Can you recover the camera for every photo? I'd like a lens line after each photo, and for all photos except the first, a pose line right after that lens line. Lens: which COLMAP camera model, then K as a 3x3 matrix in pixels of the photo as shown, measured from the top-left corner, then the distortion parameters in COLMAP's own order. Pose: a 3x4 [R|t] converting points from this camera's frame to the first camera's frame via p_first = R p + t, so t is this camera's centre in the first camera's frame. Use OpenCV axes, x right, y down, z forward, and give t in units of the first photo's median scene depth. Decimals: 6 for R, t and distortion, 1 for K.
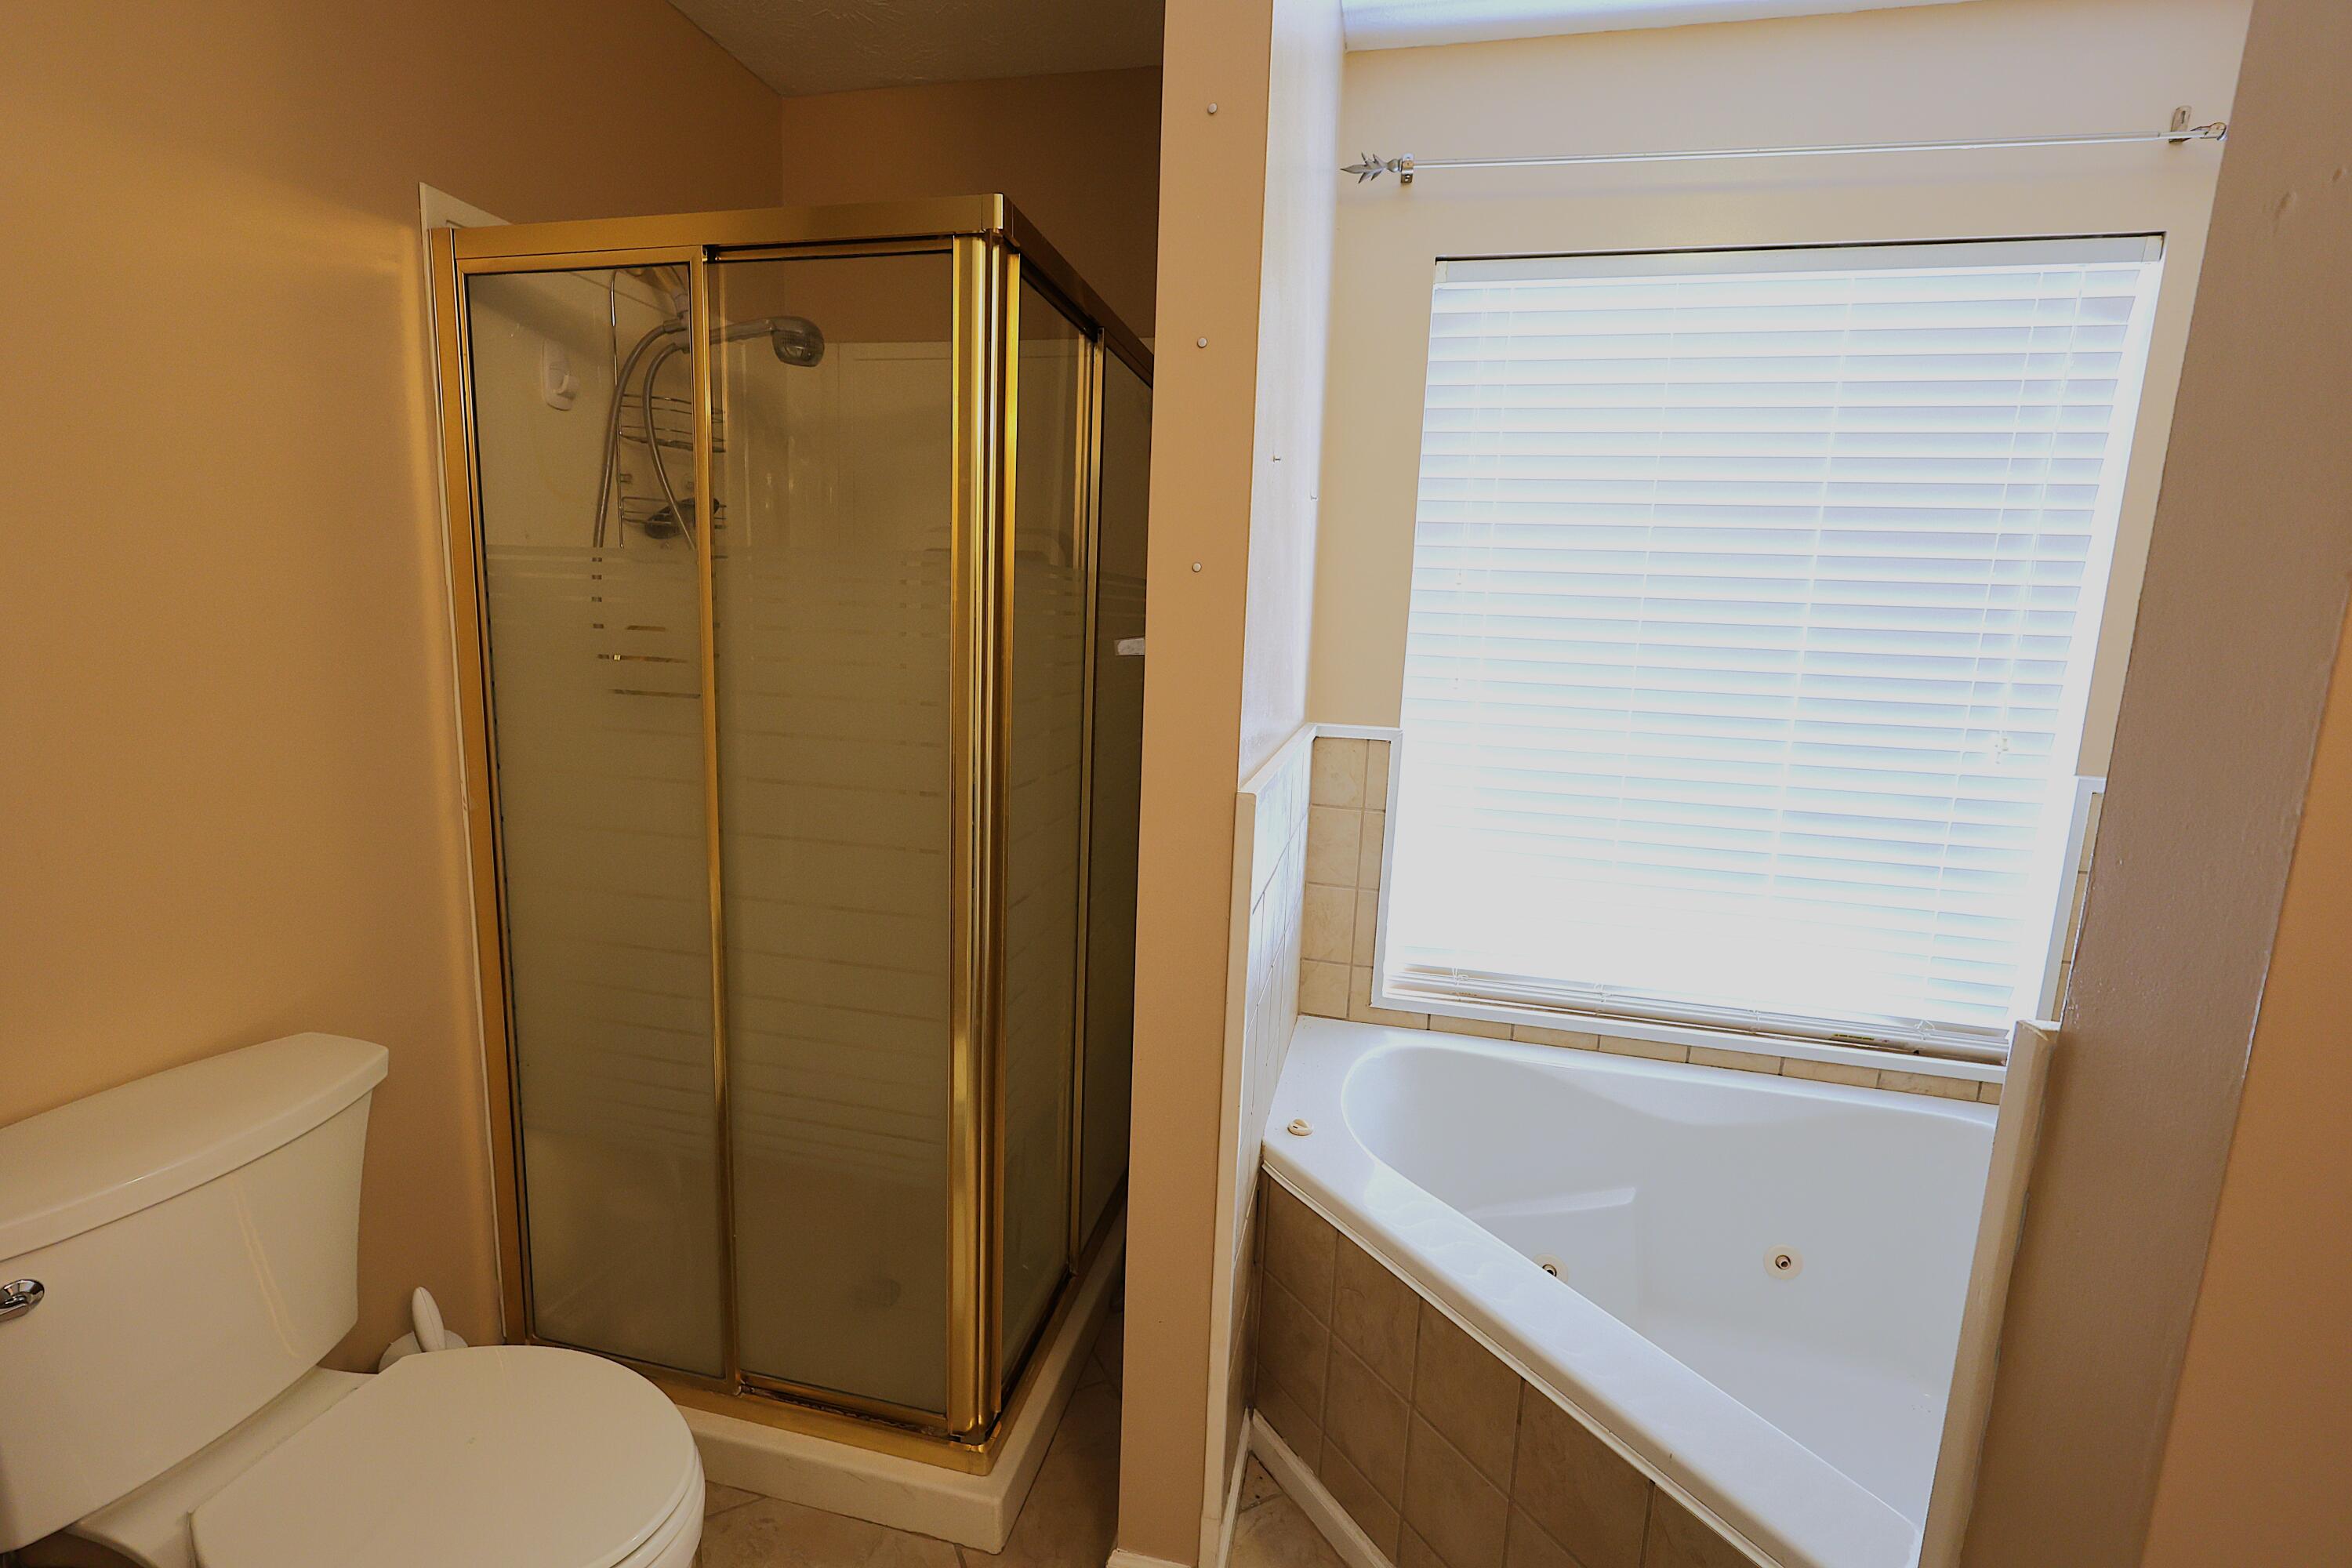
lens RADIAL K [[1022.4, 0, 1175.4], [0, 1022.4, 777.5], [0, 0, 1]] dist [0.002344, 0.000114]
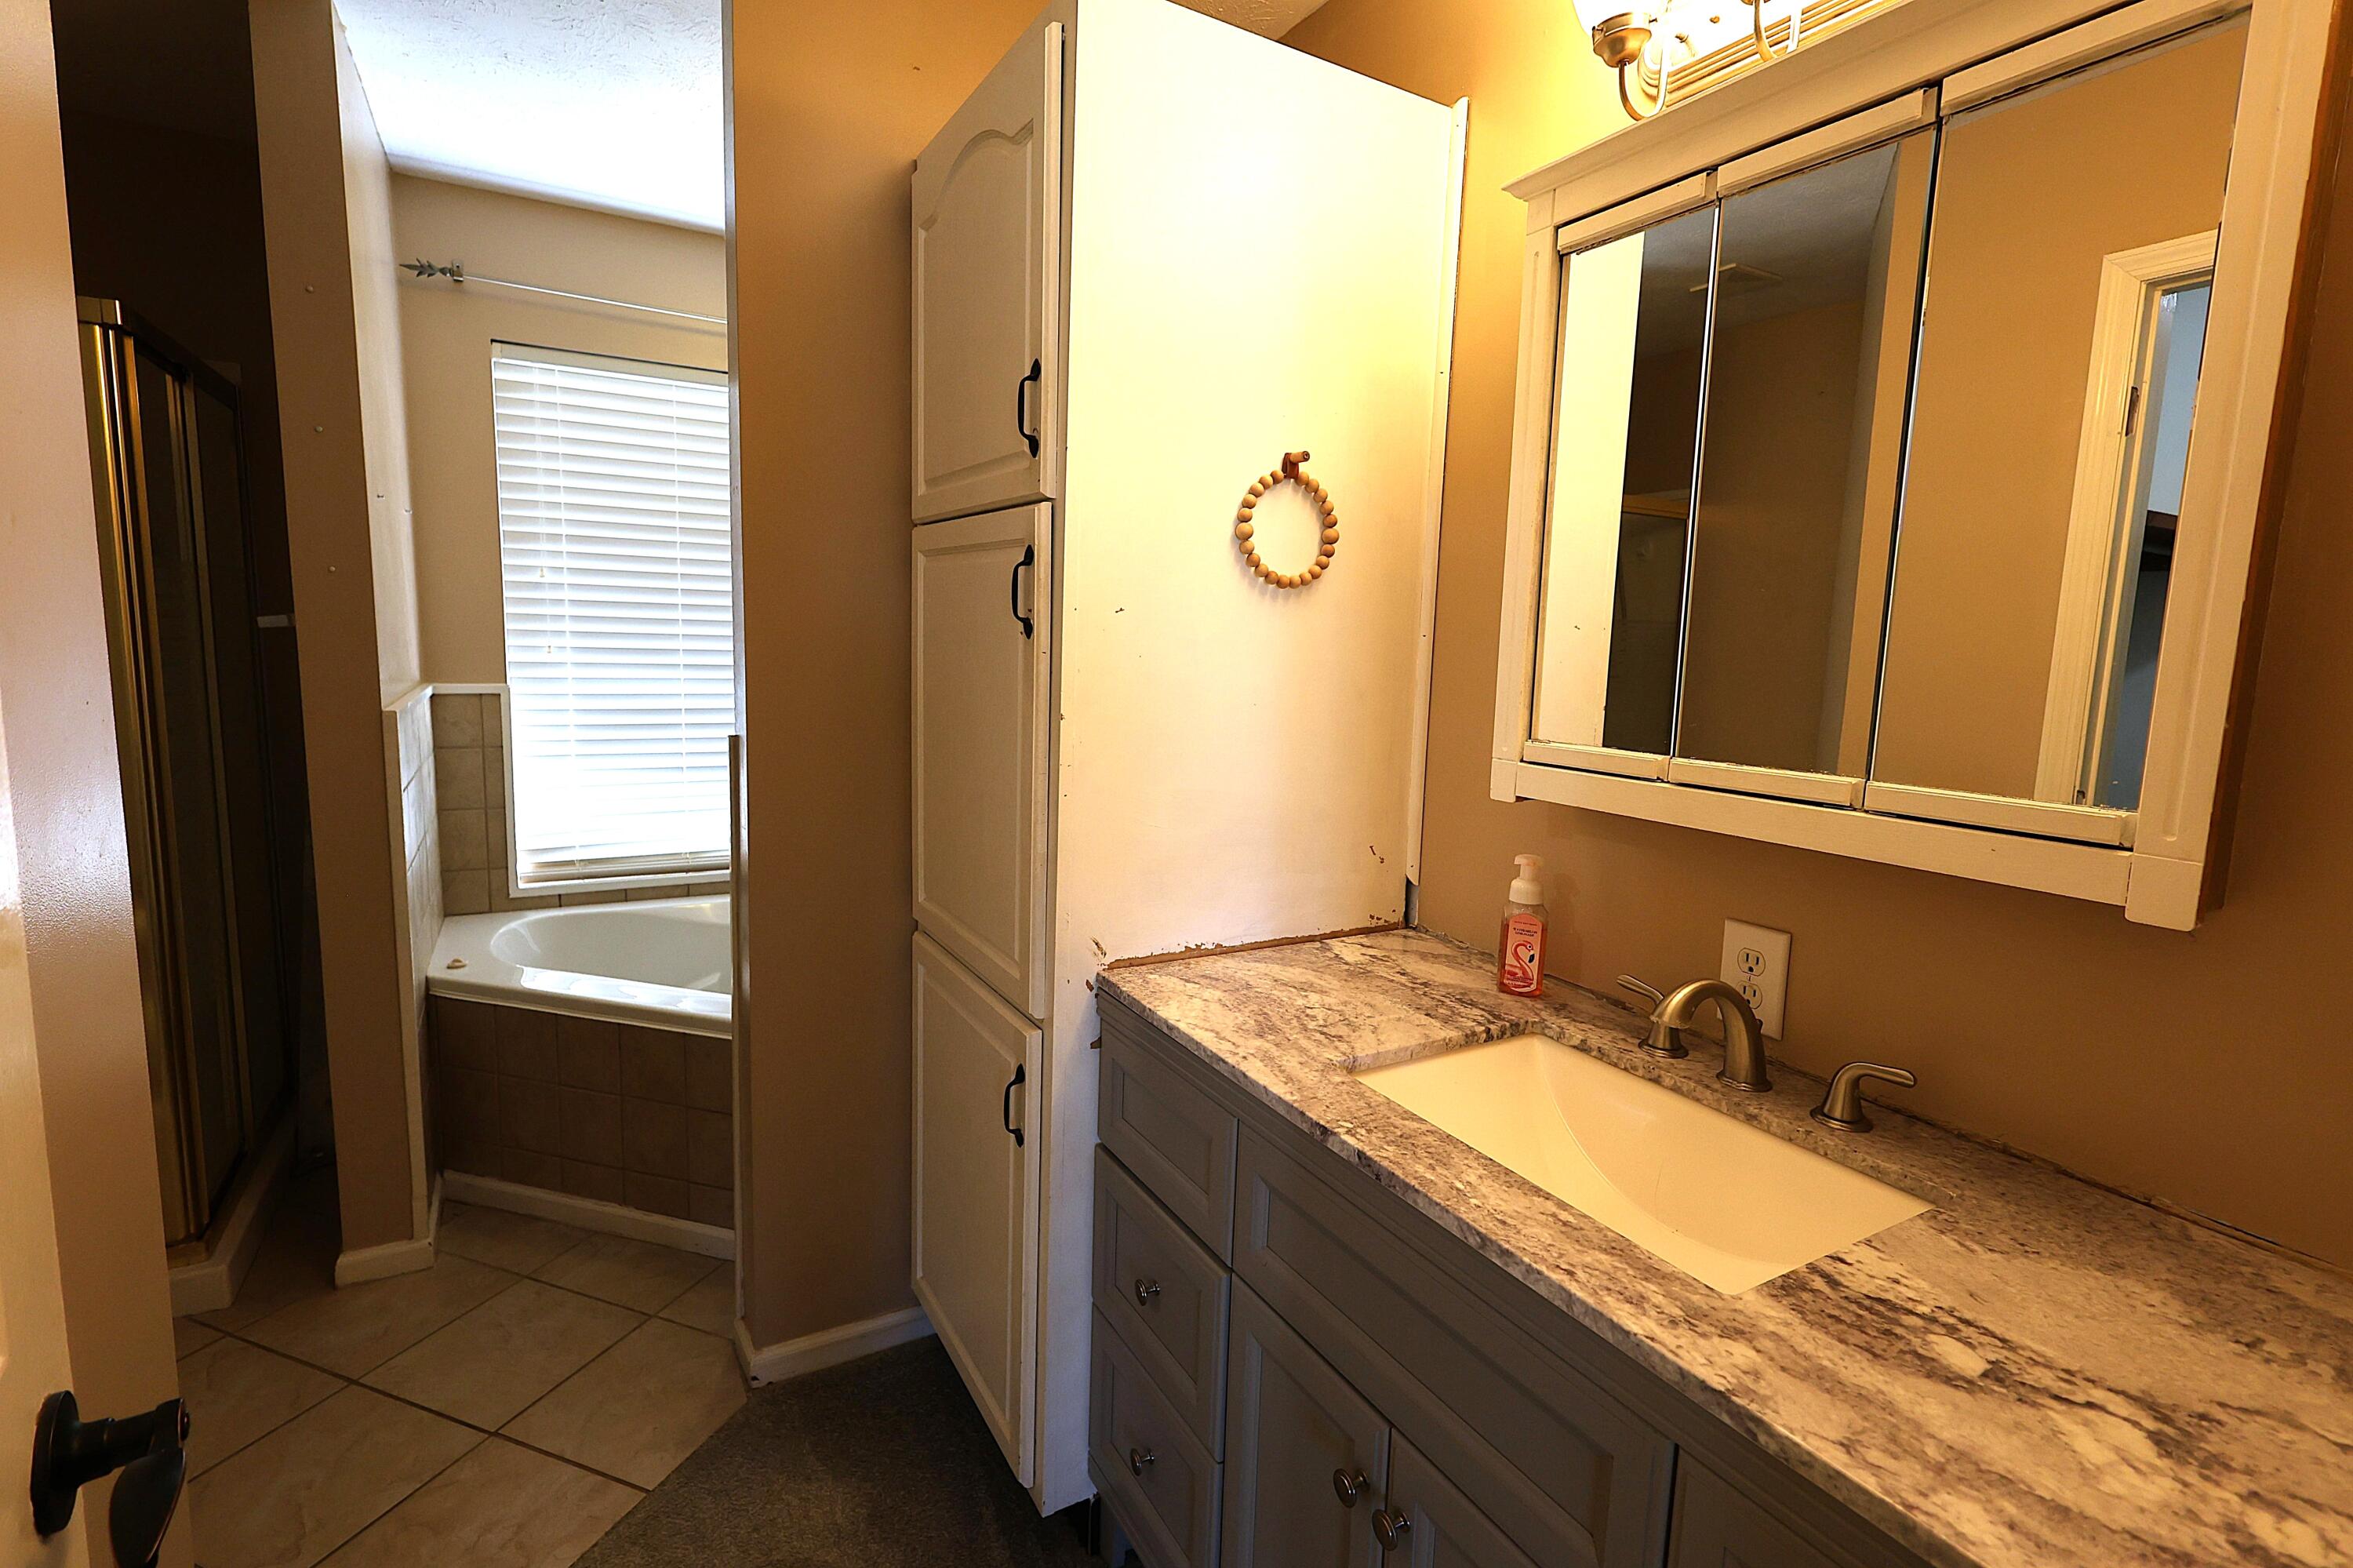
lens RADIAL K [[1111.3, 0, 1176.5], [0, 1111.3, 784.0], [0, 0, 1]] dist [0.004545, 0.001104]
pose [[0.741608, -0.104989, 0.662567, -0.116815], [0.098695, 0.994005, 0.047040, 0.105767], [-0.663534, 0.030507, 0.747524, -0.709482]]
